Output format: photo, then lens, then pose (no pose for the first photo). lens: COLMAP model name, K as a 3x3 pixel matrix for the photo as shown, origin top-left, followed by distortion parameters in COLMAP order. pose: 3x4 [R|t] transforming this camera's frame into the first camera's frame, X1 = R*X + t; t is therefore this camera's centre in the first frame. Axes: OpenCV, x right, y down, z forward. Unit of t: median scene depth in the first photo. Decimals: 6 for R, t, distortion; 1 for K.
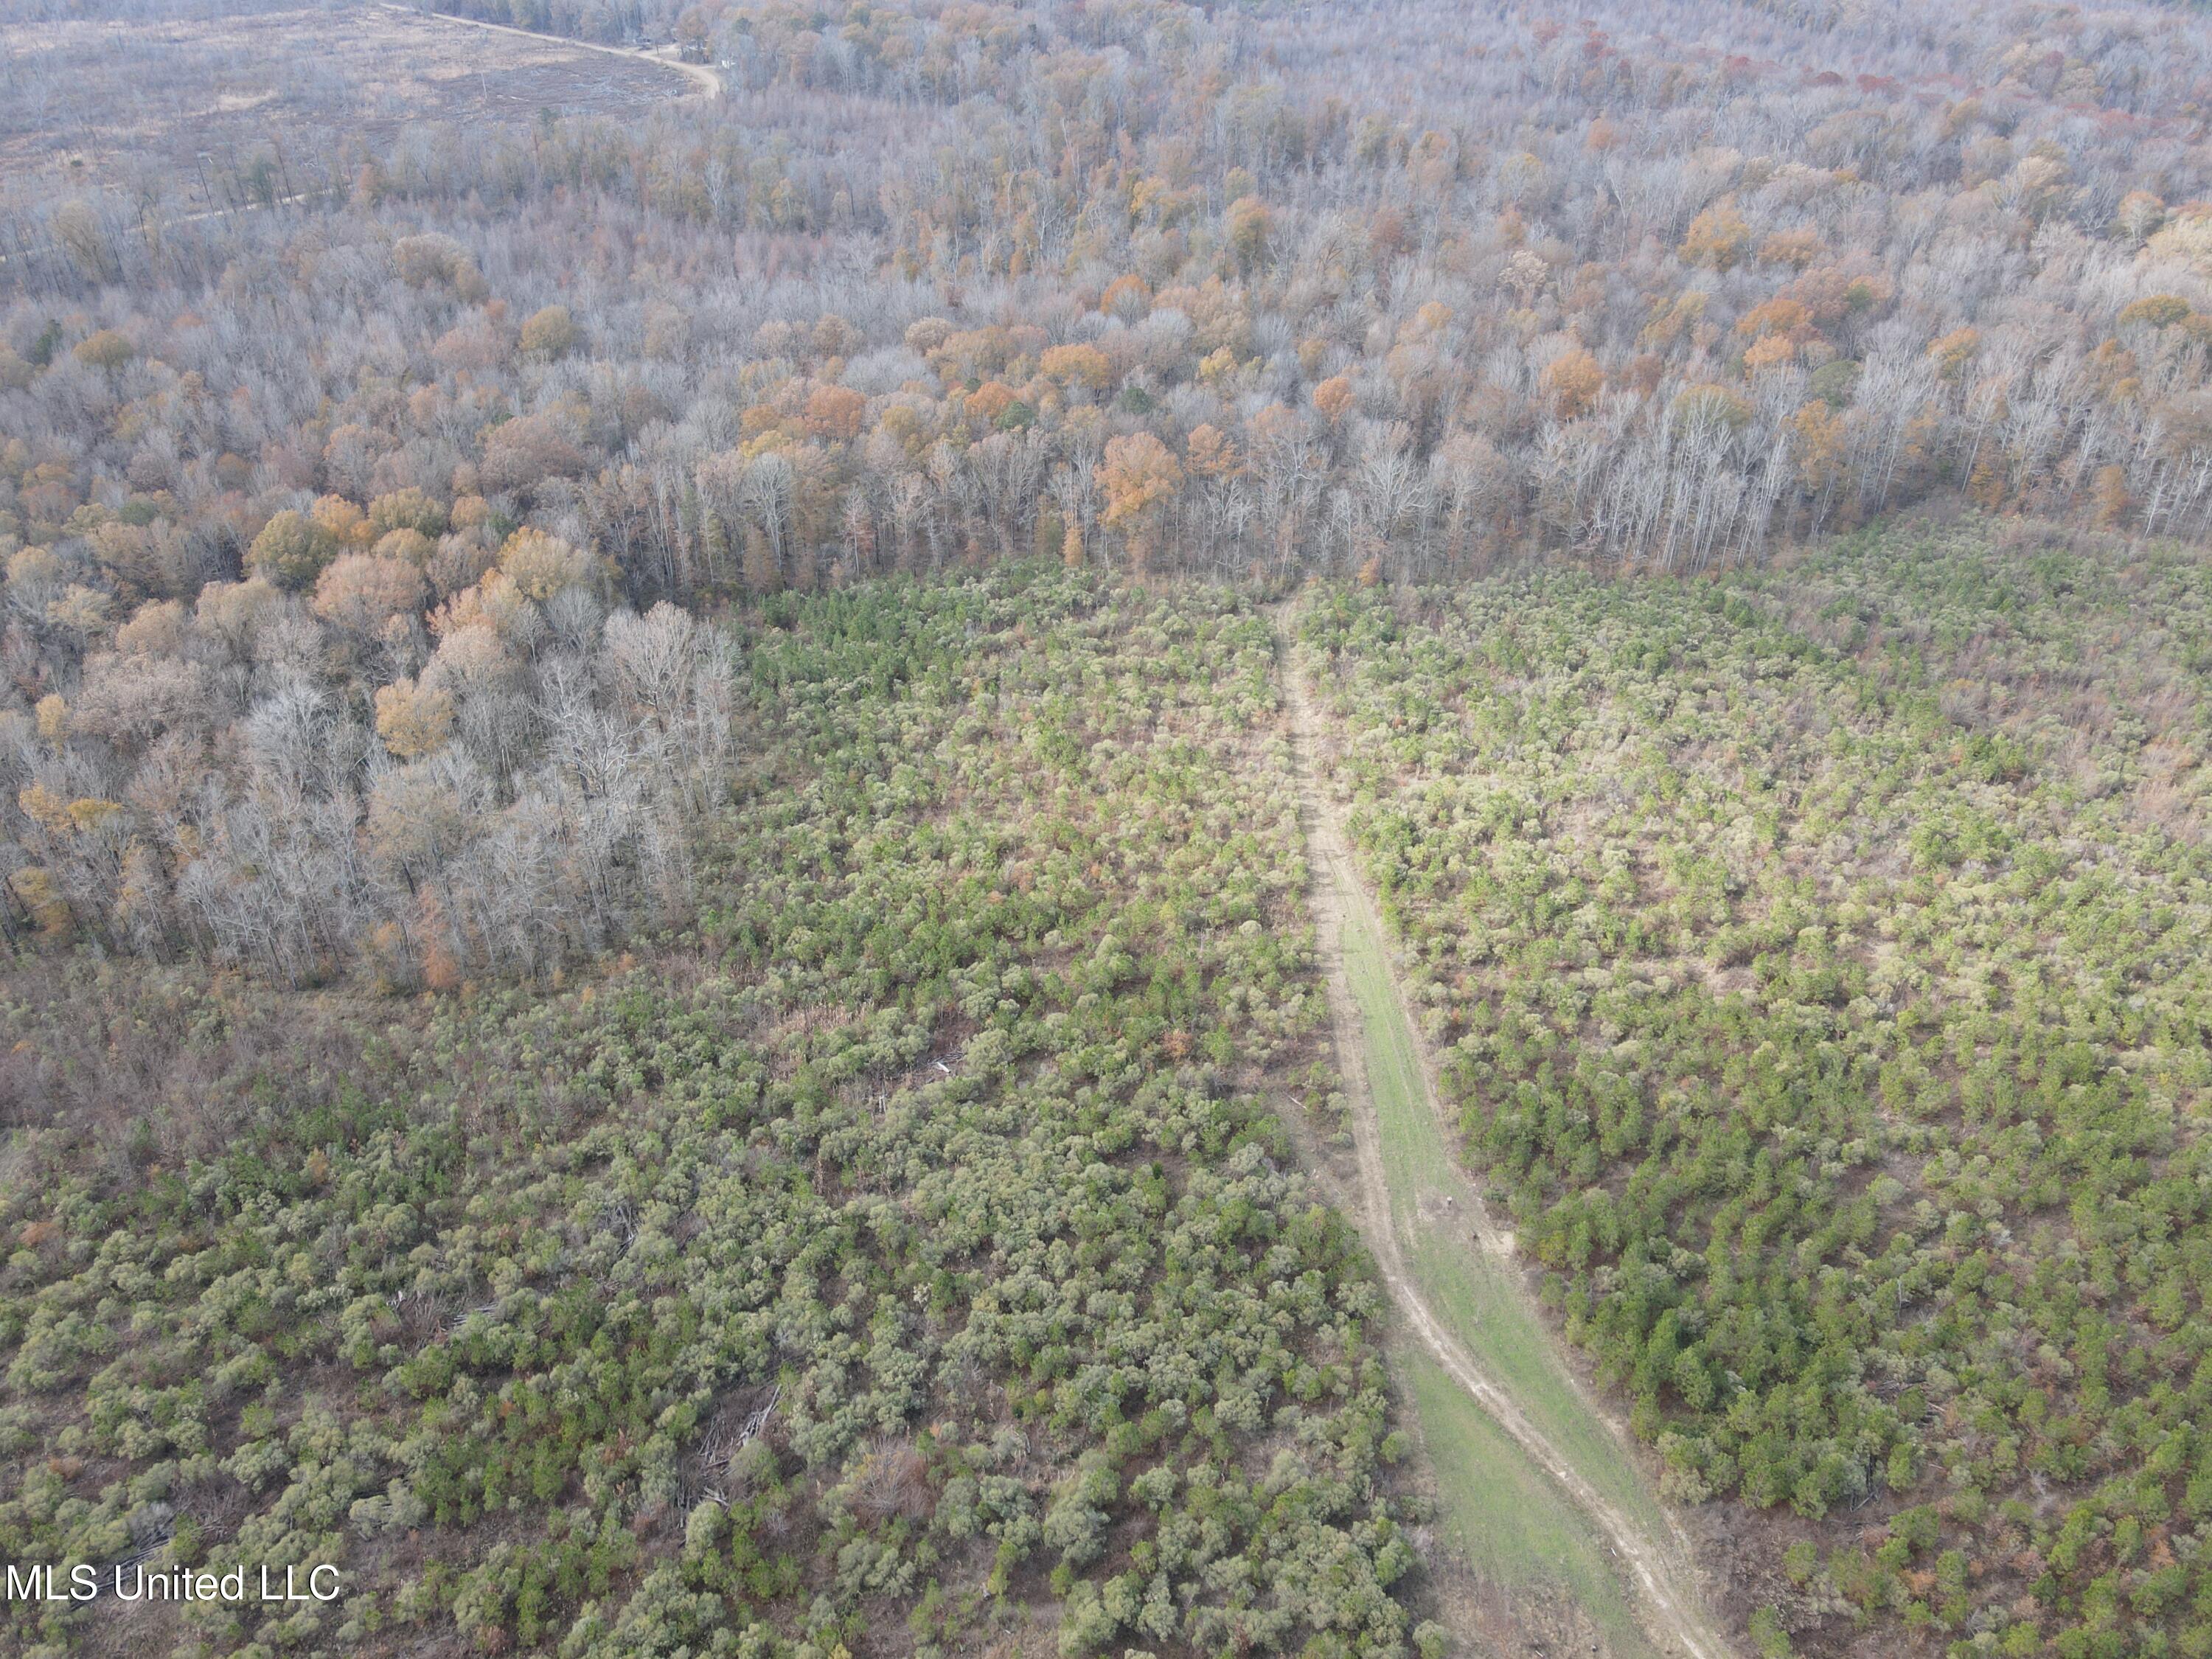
lens RADIAL K [[1604.8, 0, 1106.0], [0, 1604.8, 829.5], [0, 0, 1]] dist [-0.015287, 0.055160]
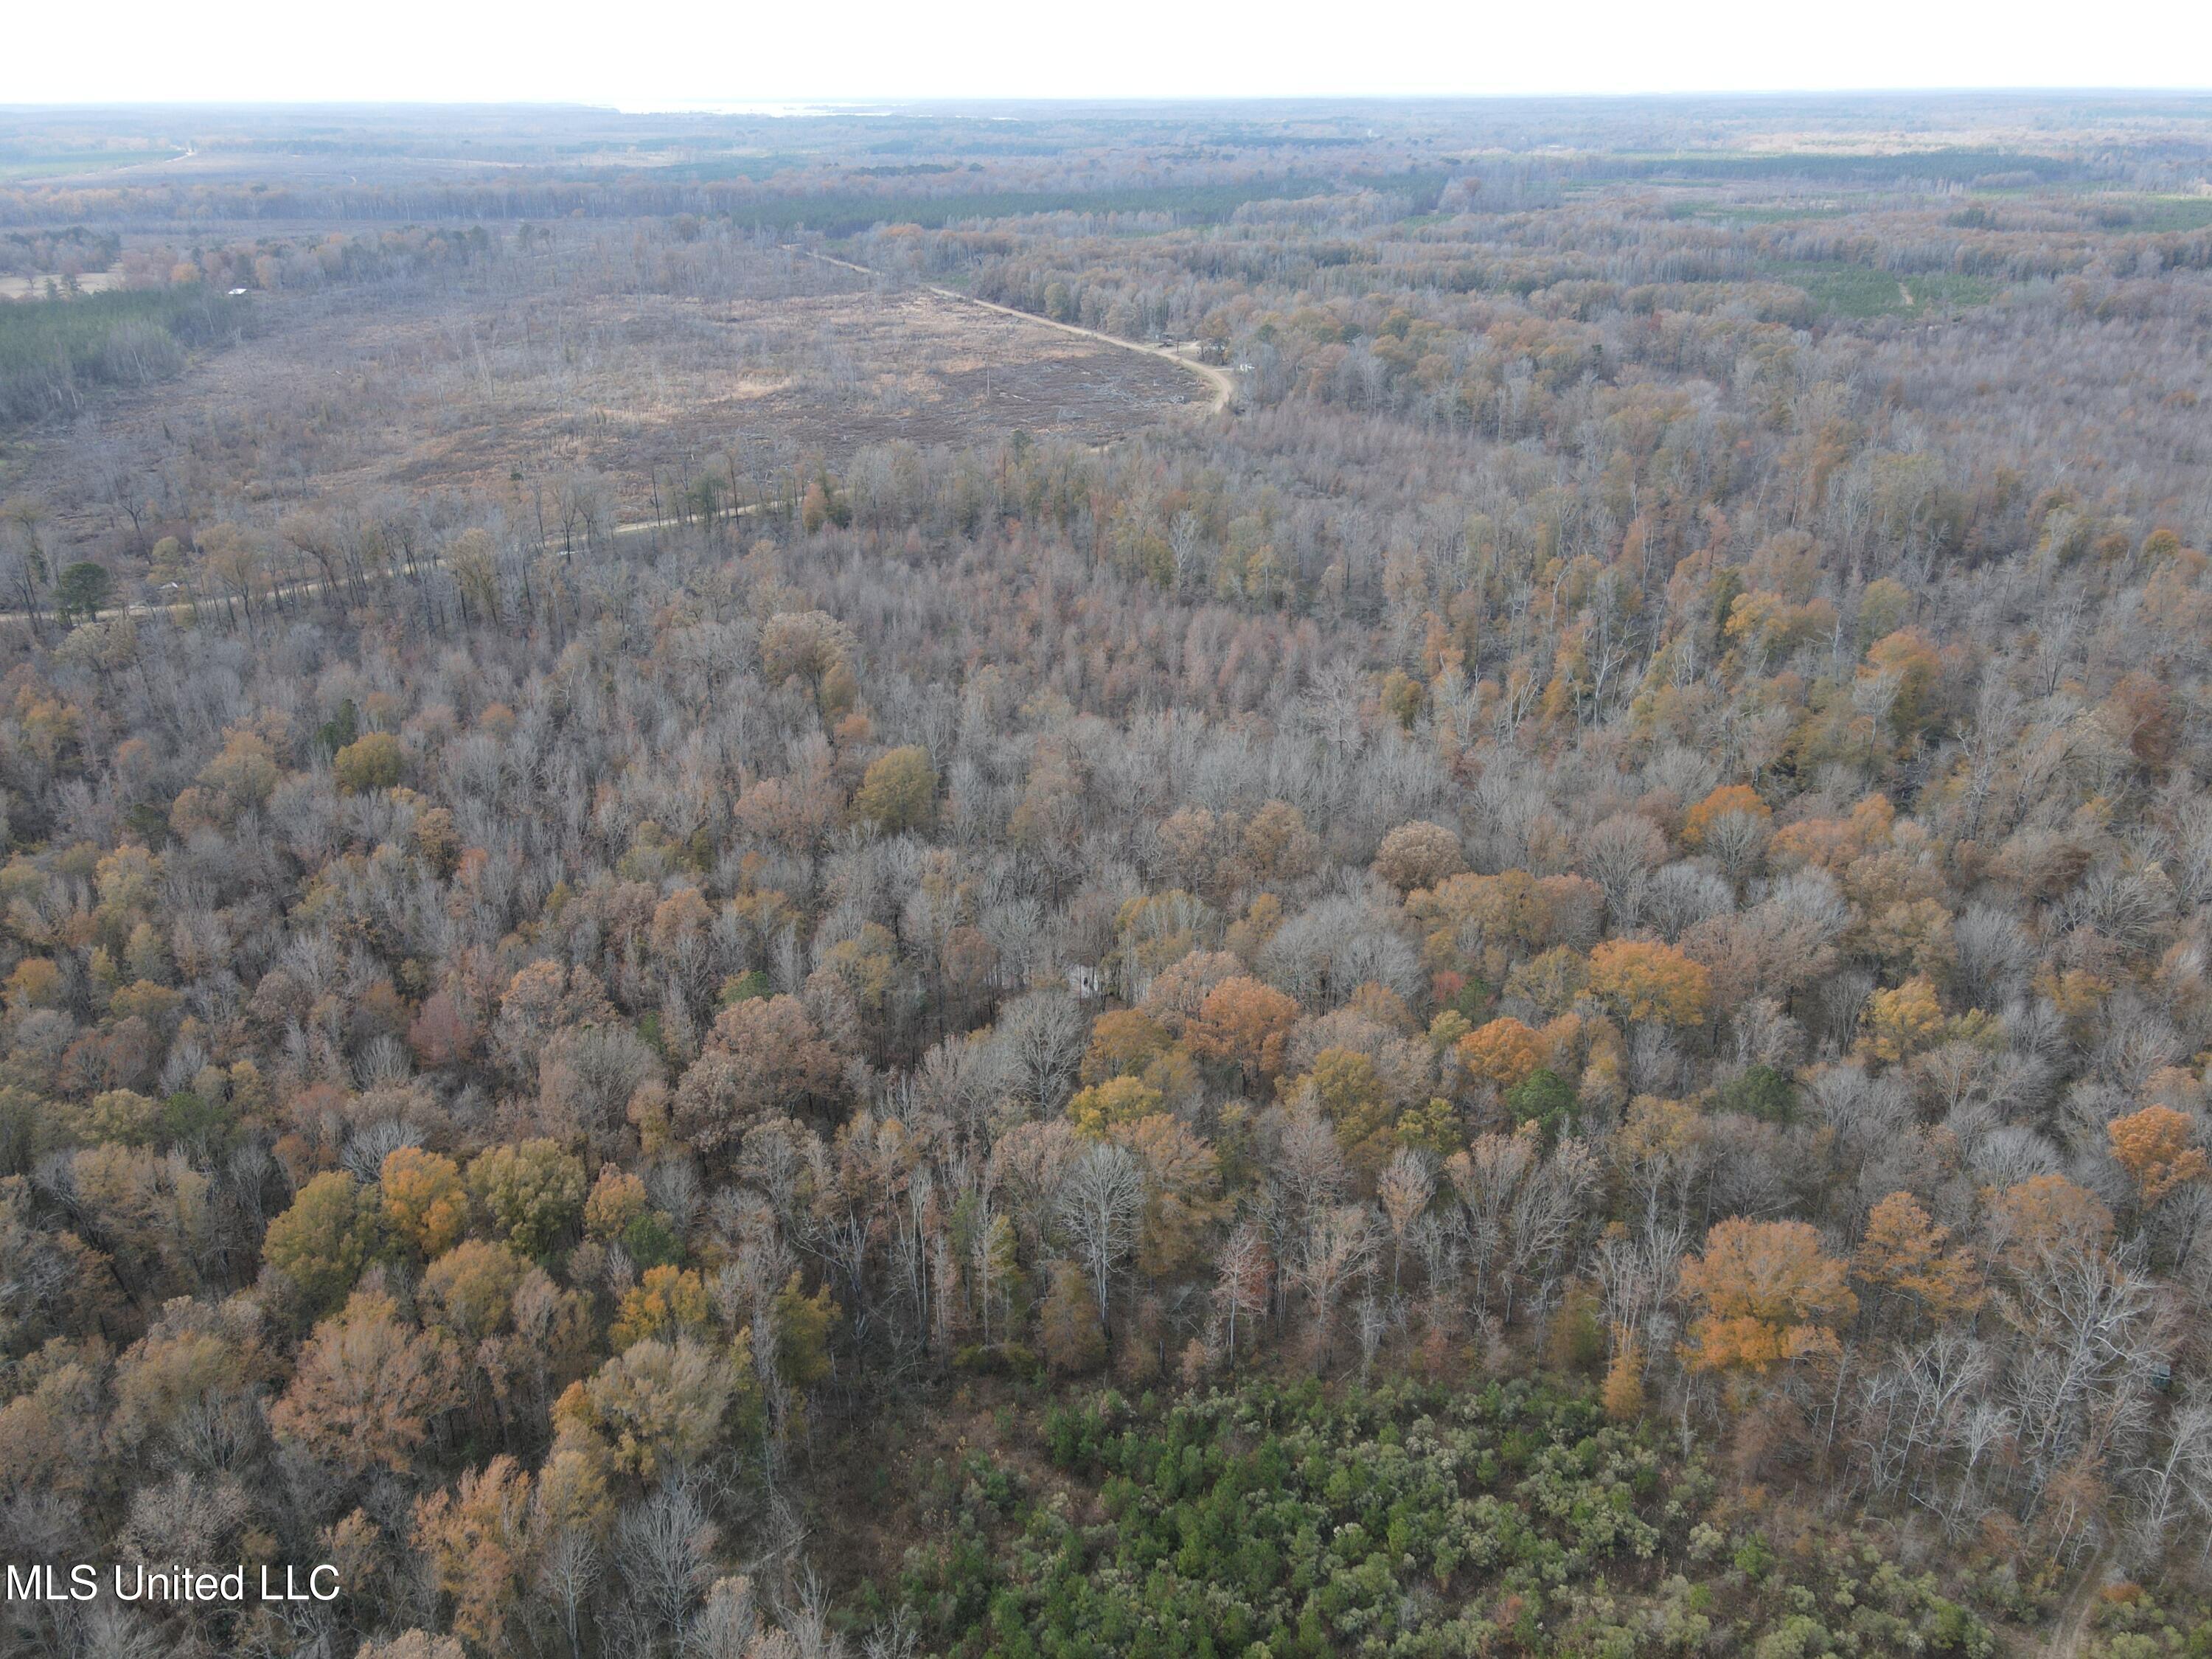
lens RADIAL K [[1616.1, 0, 1106.0], [0, 1616.1, 829.5], [0, 0, 1]] dist [0.005235, 0.009982]
pose [[0.952032, 0.127347, -0.278239, -0.070043], [-0.166159, 0.978697, -0.120595, -0.317960], [0.256954, 0.161042, 0.952911, 0.474880]]
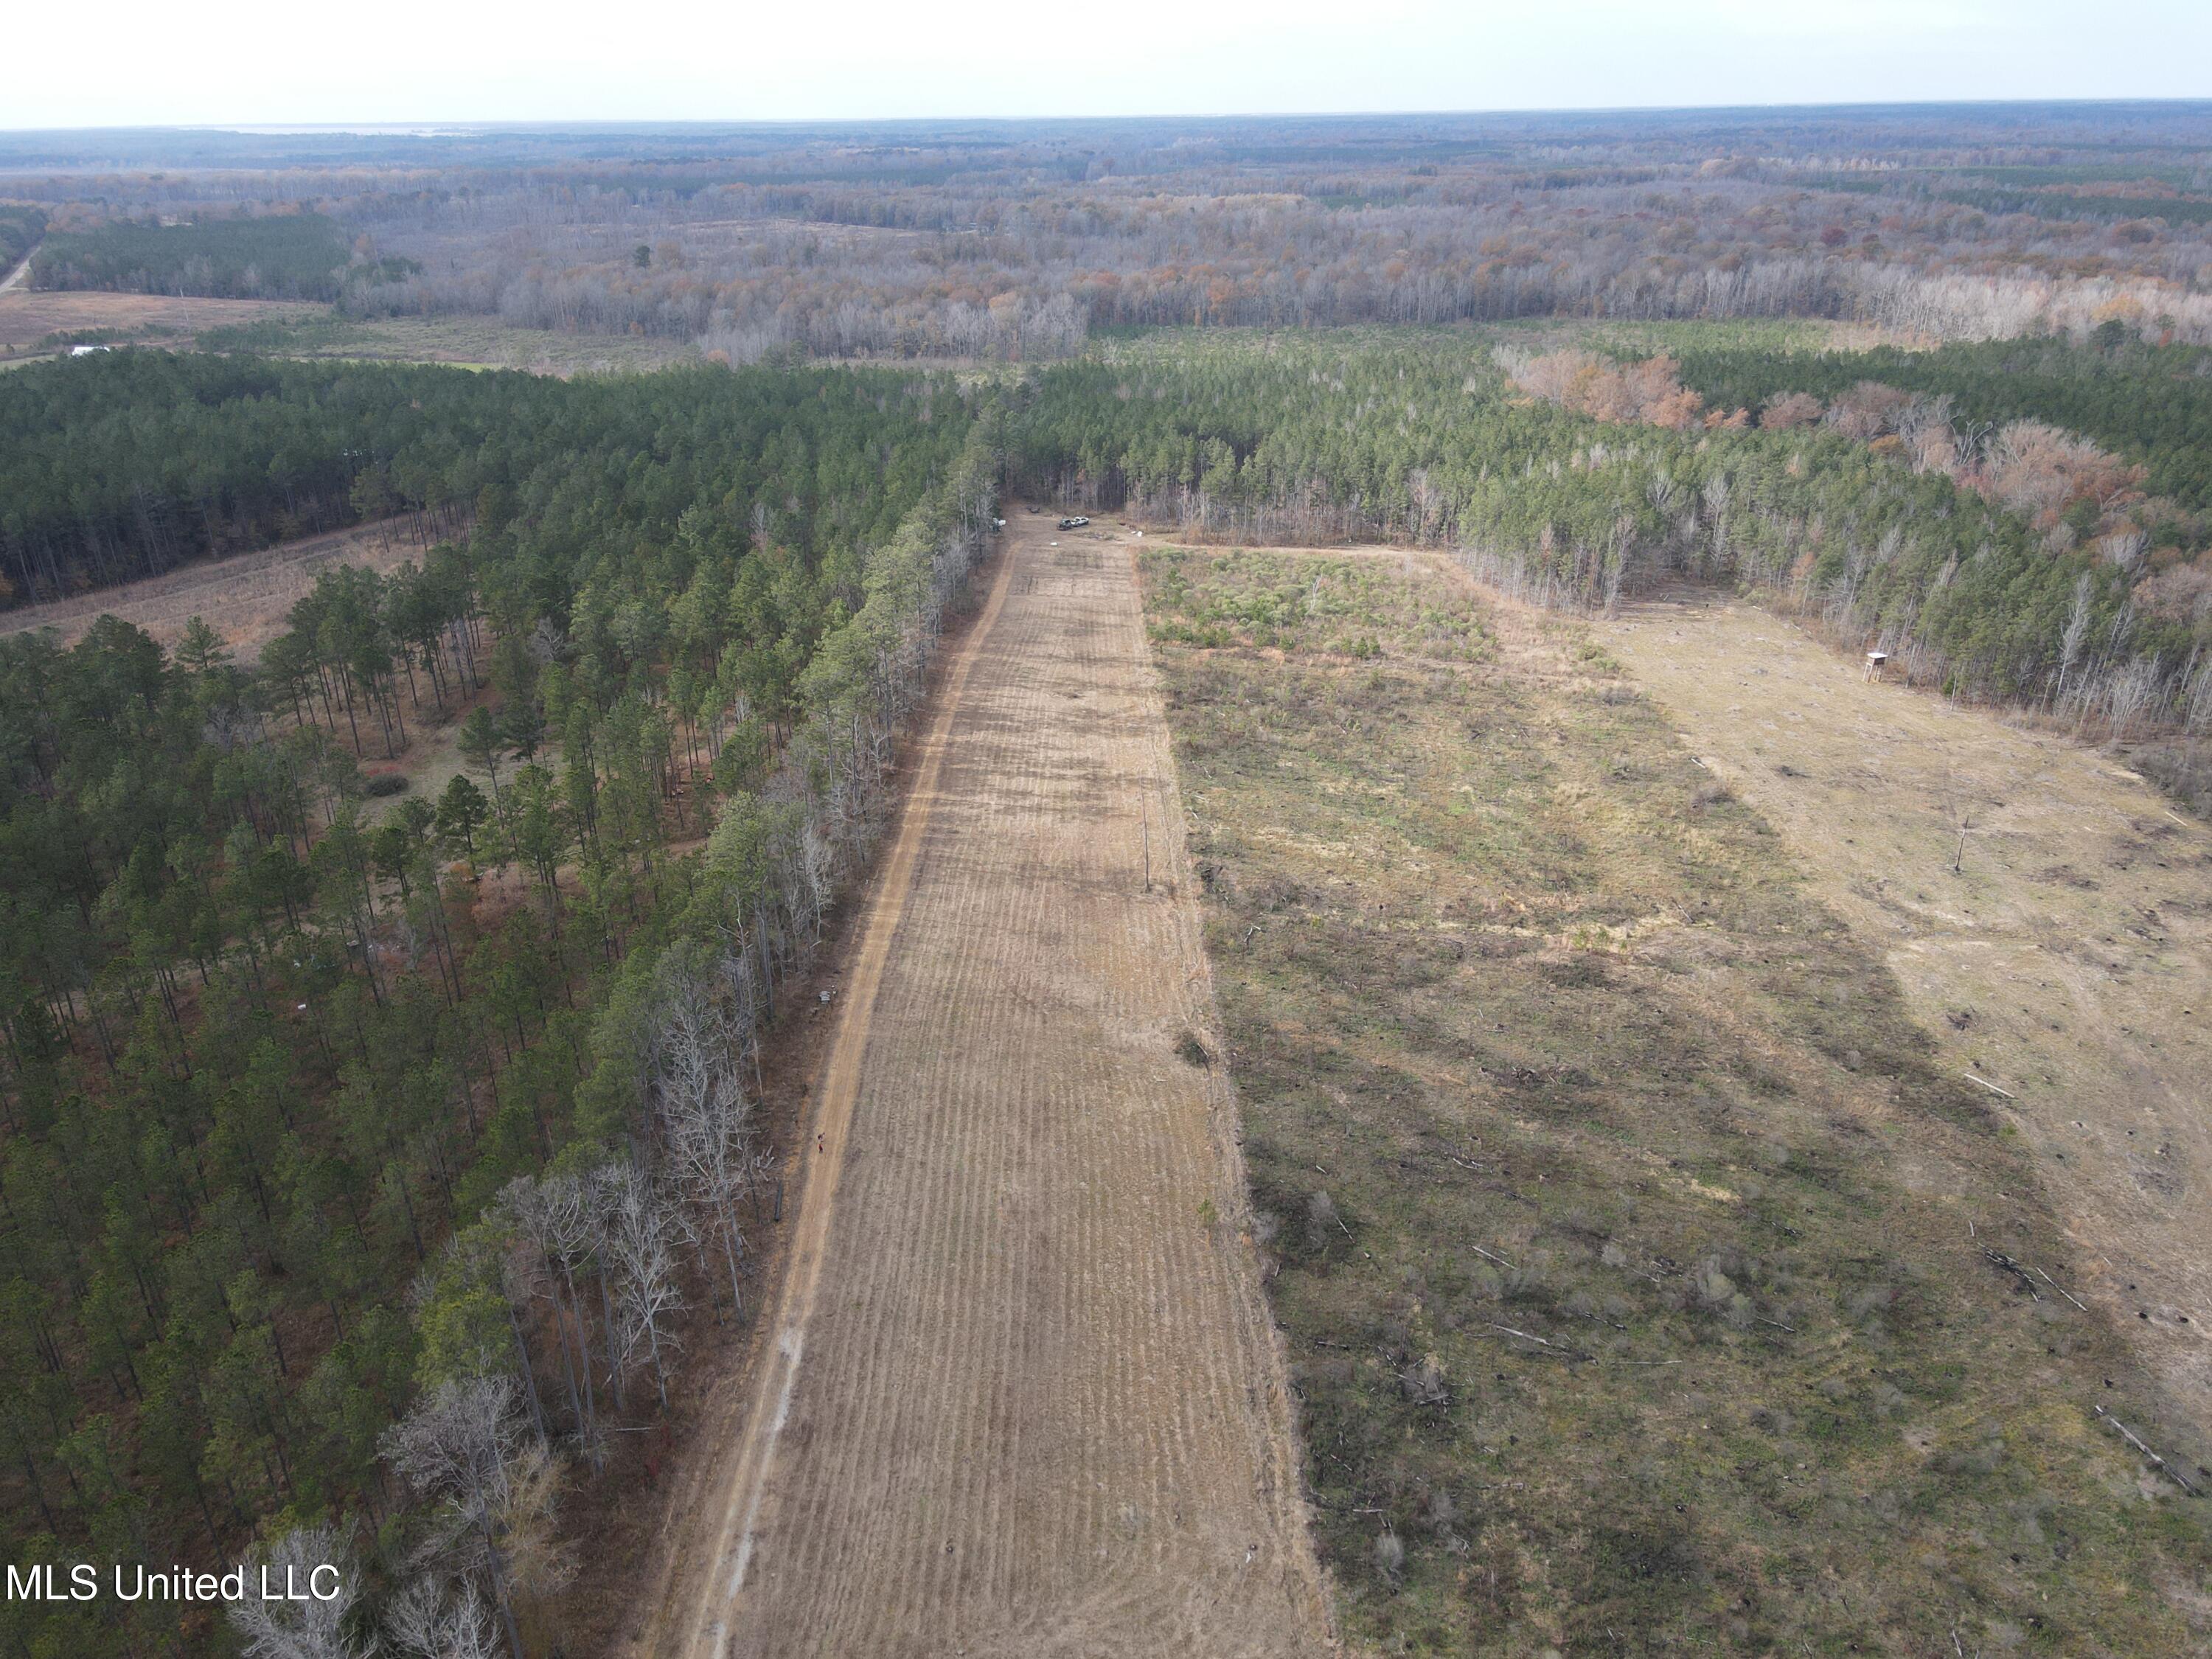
lens RADIAL K [[1604.8, 0, 1106.0], [0, 1604.8, 829.5], [0, 0, 1]] dist [-0.015287, 0.055160]
pose [[0.995518, 0.034273, -0.088146, 0.110045], [-0.047372, 0.987383, -0.151097, 1.293850], [0.081855, 0.154595, 0.984581, -1.826014]]
